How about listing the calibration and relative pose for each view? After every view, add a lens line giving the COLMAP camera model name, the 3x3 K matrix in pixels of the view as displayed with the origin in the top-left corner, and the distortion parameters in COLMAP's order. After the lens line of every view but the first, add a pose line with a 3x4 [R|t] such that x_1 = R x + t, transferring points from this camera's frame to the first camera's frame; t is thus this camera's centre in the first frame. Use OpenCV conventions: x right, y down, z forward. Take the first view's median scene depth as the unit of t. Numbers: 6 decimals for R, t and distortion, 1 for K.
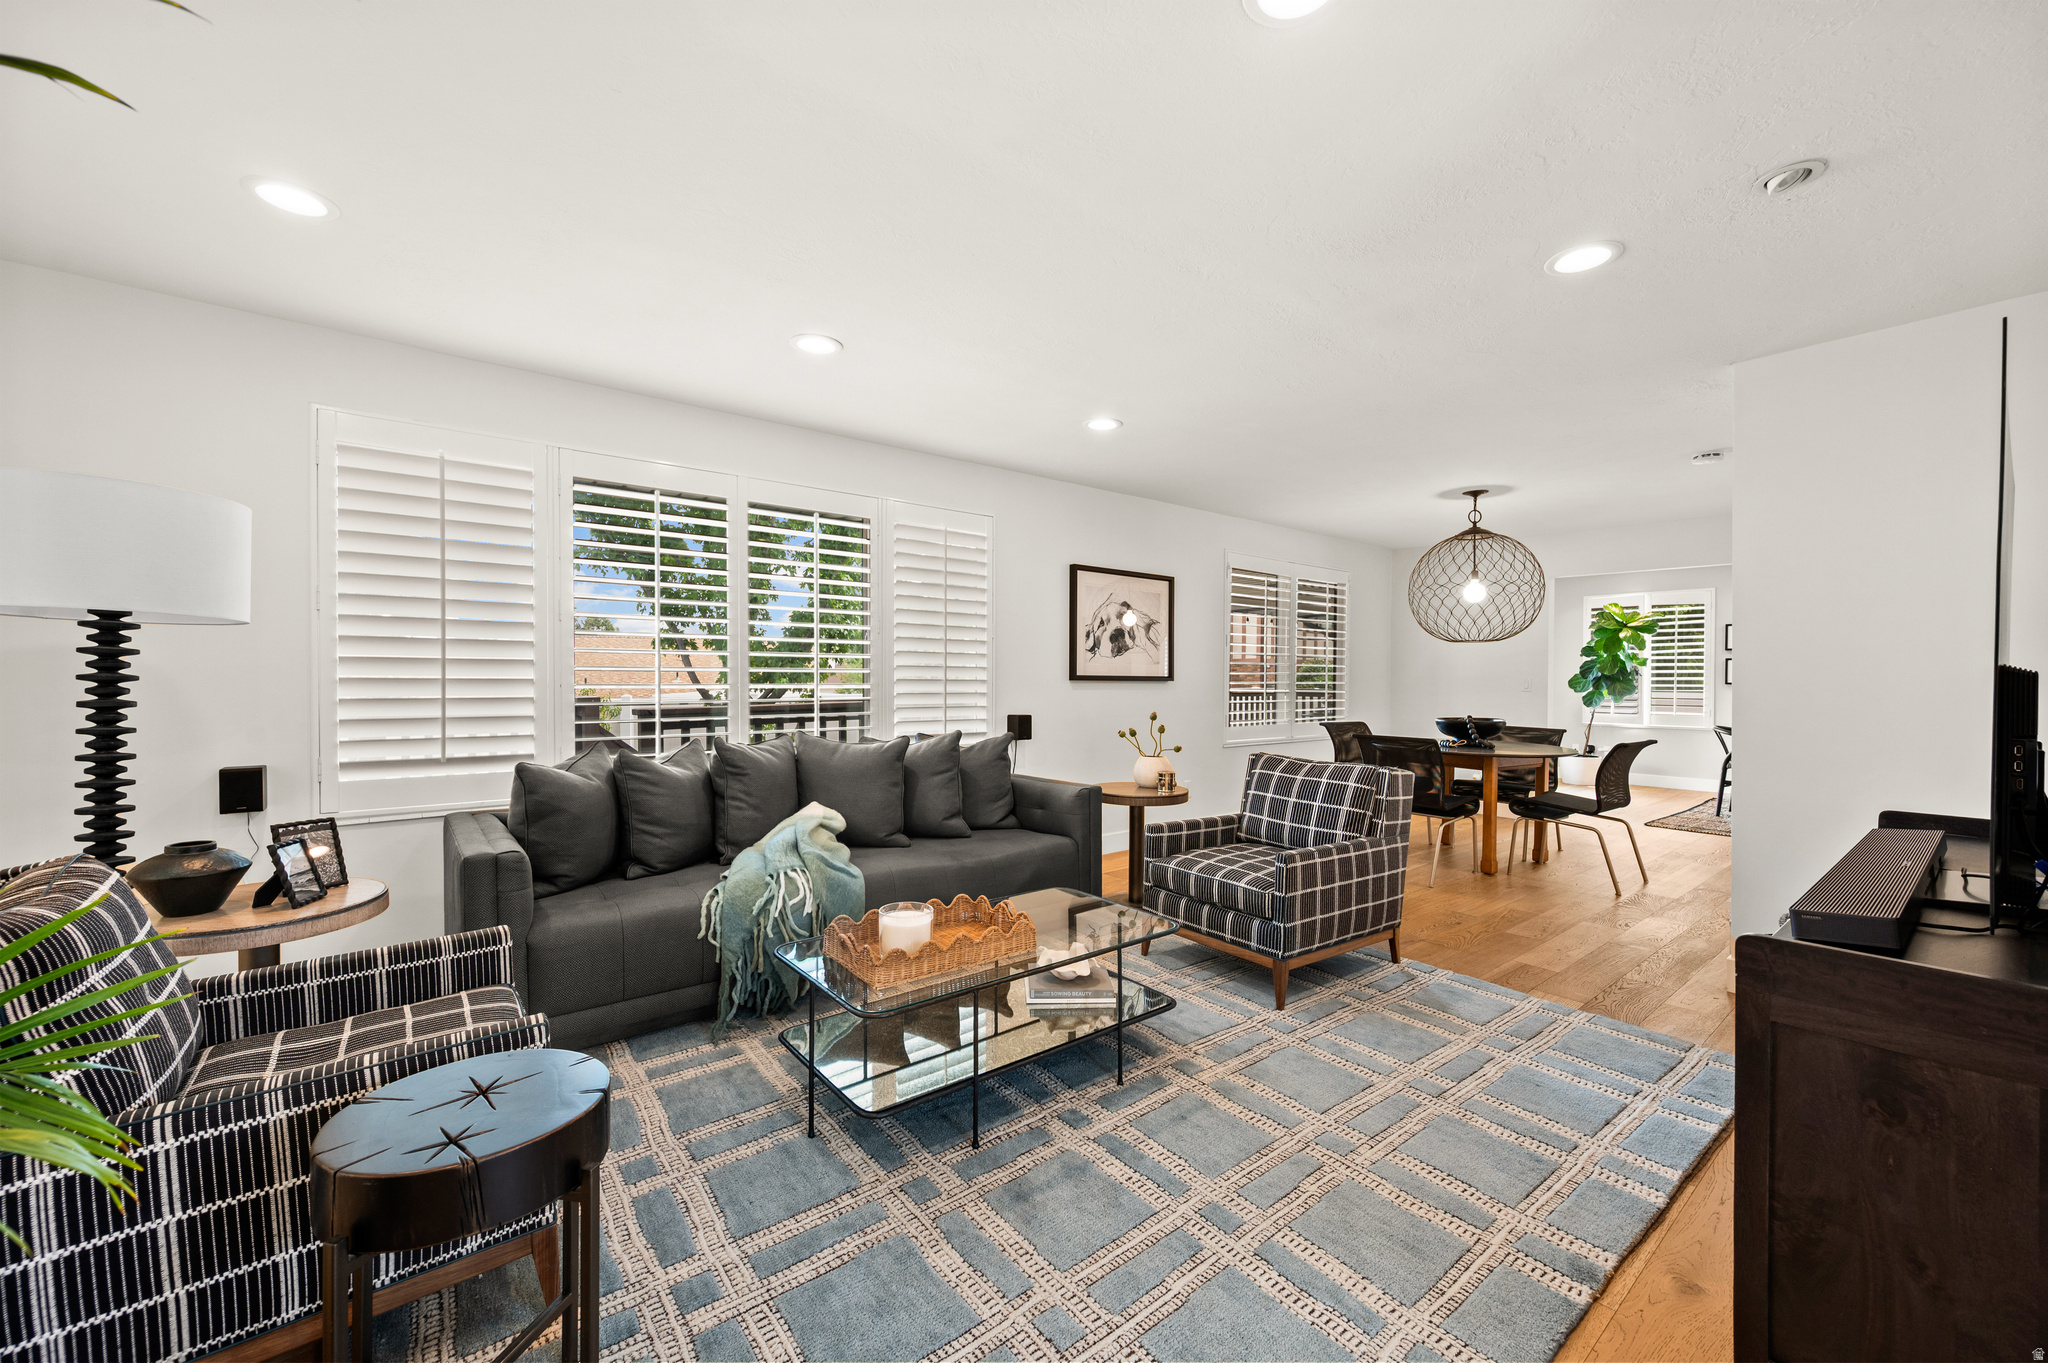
lens RADIAL K [[813.5, 0, 1028.7], [0, 813.5, 687.9], [0, 0, 1]] dist [-0.003536, 0.000624]
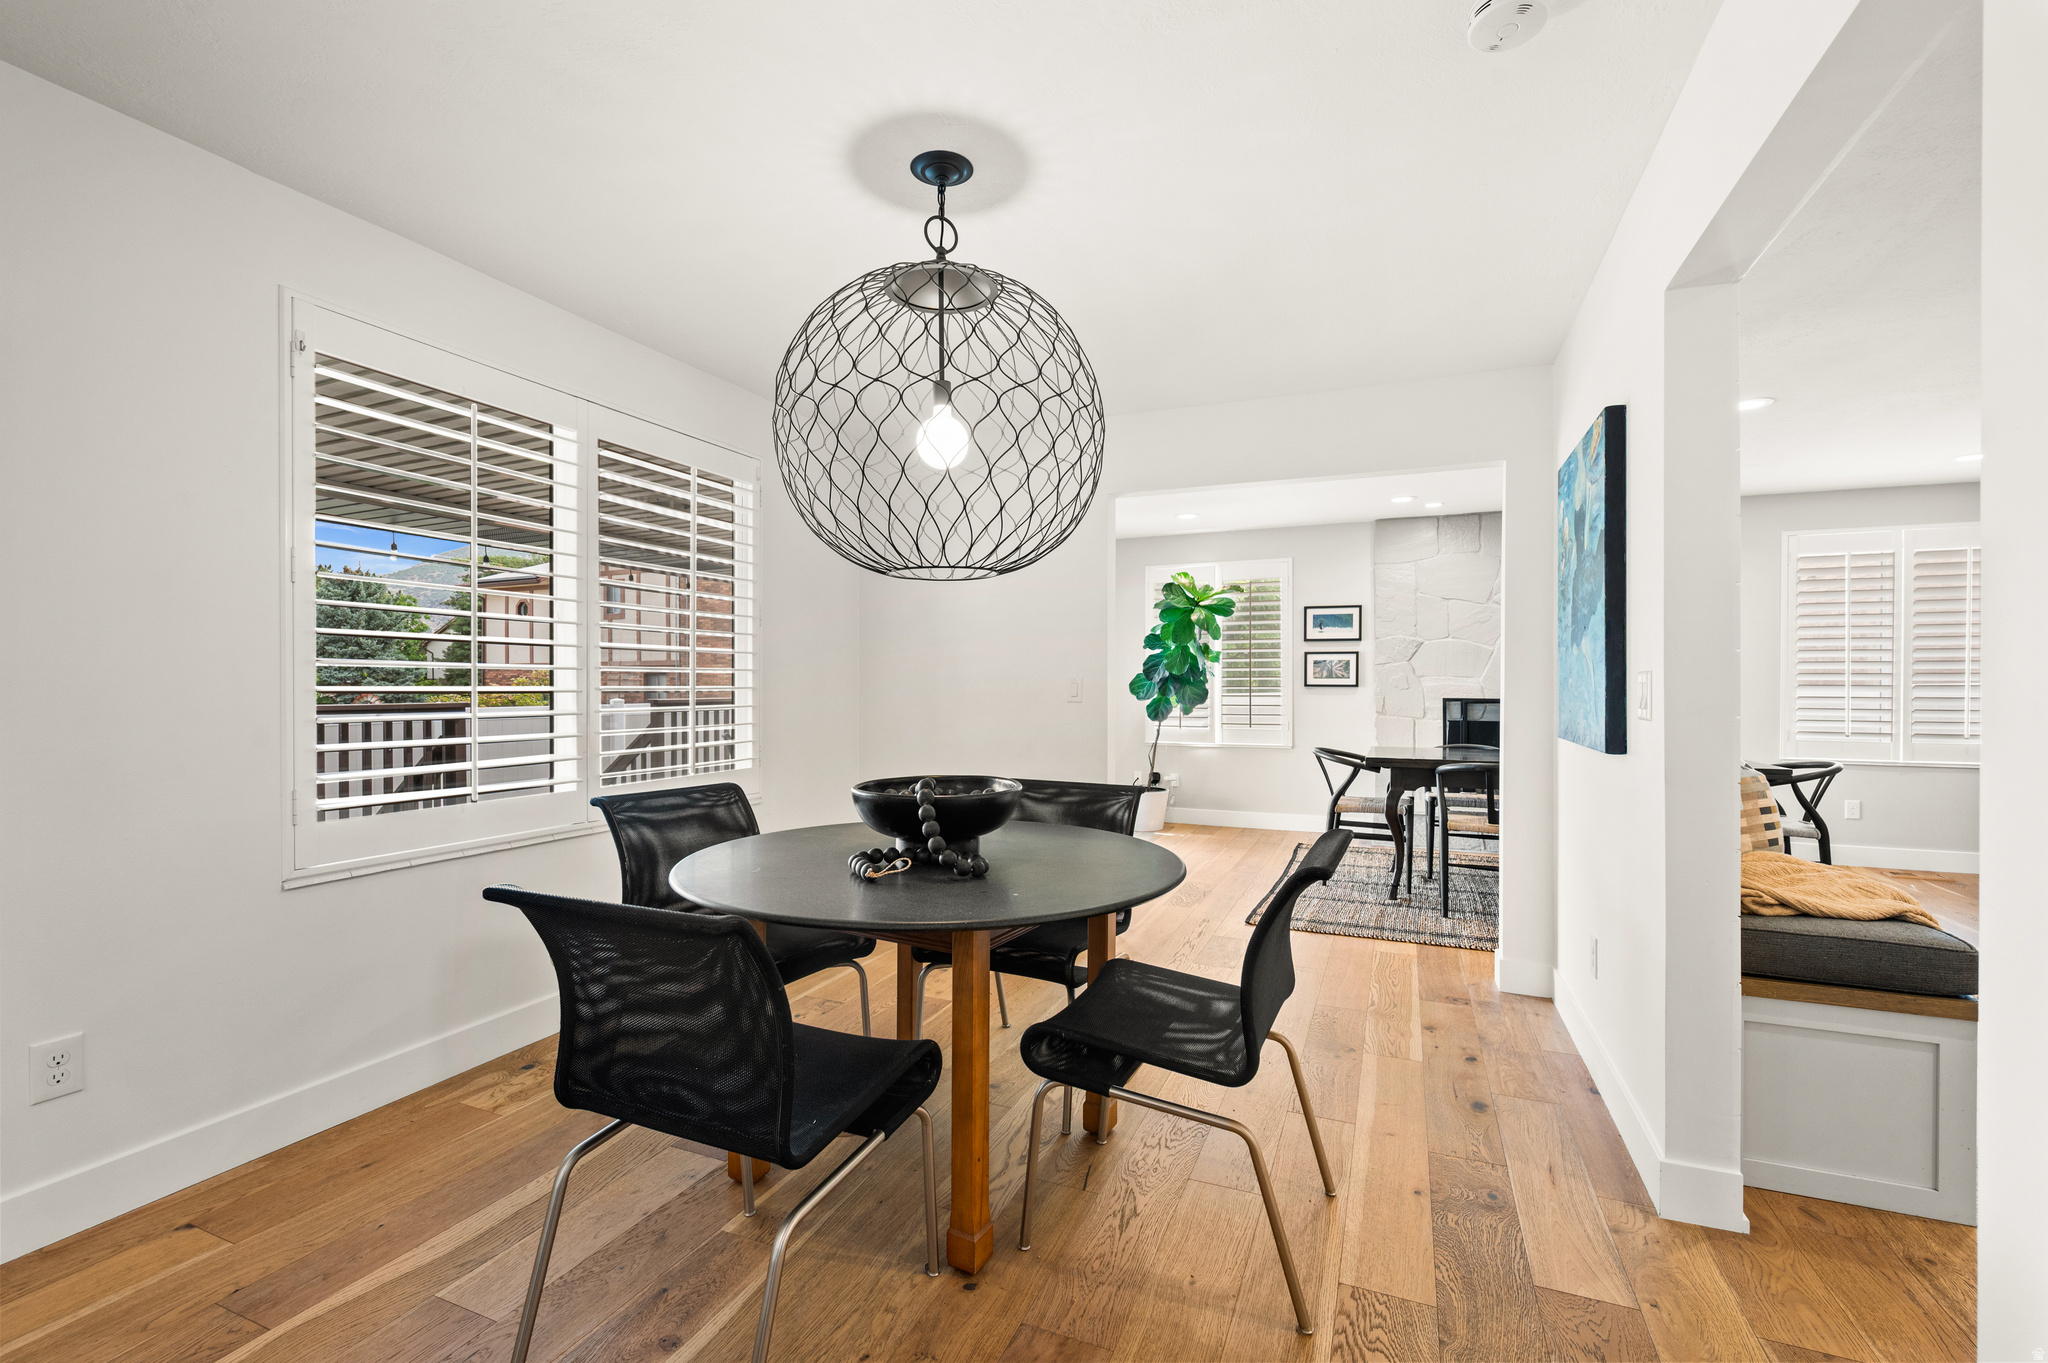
lens RADIAL K [[903.7, 0, 1025.7], [0, 903.7, 685.7], [0, 0, 1]] dist [-0.000839, 0.000009]
pose [[0.884777, -0.003523, 0.466001, 0.234925], [0.007530, 0.999949, -0.006736, -0.001855], [-0.465954, 0.009469, 0.884758, 0.372974]]
